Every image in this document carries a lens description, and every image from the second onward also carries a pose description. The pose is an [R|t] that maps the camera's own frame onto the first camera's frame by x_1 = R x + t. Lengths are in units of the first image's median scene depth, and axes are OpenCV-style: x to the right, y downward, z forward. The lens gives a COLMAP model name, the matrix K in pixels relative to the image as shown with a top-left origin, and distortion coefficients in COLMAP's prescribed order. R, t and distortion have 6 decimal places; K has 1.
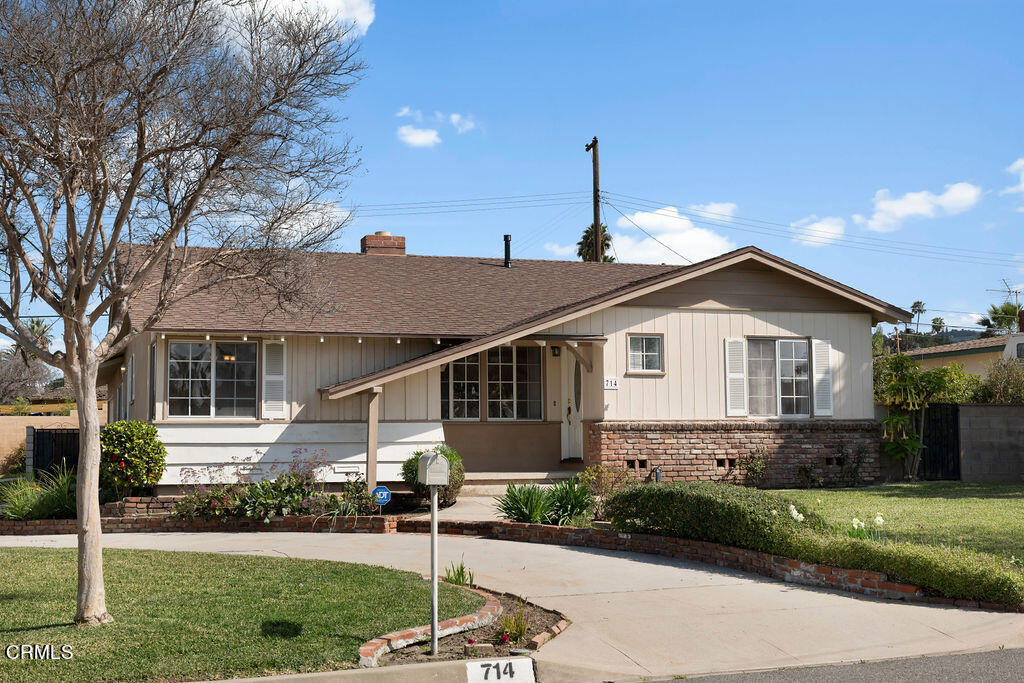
lens RADIAL K [[1370.9, 0, 512.0], [0, 1370.9, 339.4], [0, 0, 1]] dist [-0.058188, 0.000000]
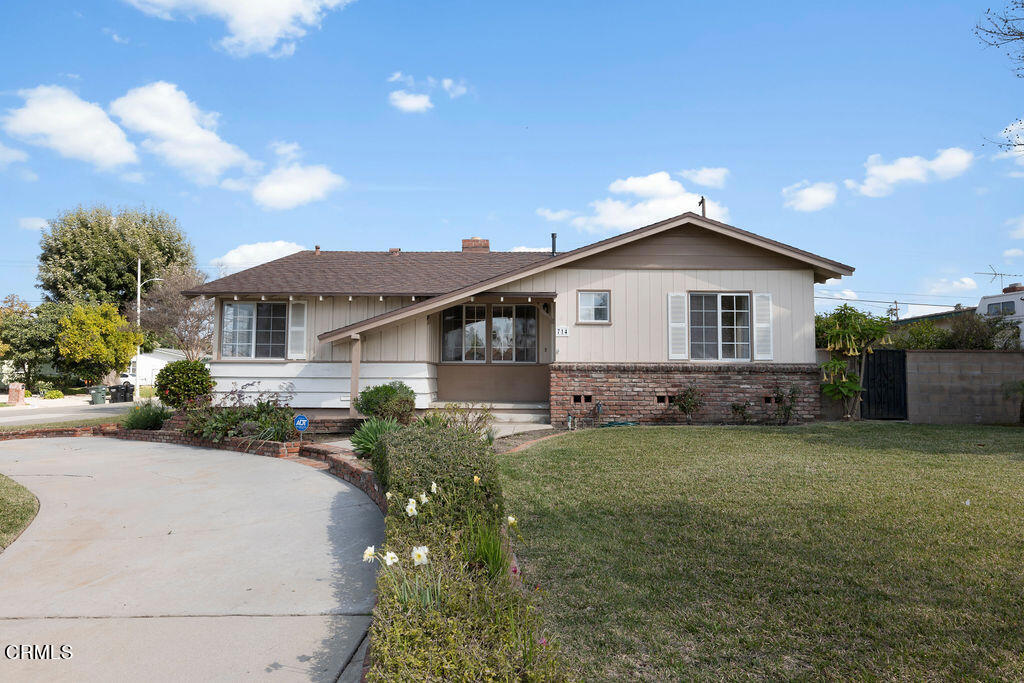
lens RADIAL K [[619.0, 0, 511.8], [0, 619.0, 345.2], [0, 0, 1]] dist [-0.011704, -0.001428]
pose [[0.941978, -0.003661, -0.335654, 0.209521], [0.012326, 0.999643, 0.023688, 0.029821], [0.335448, -0.026451, 0.941687, 0.459009]]
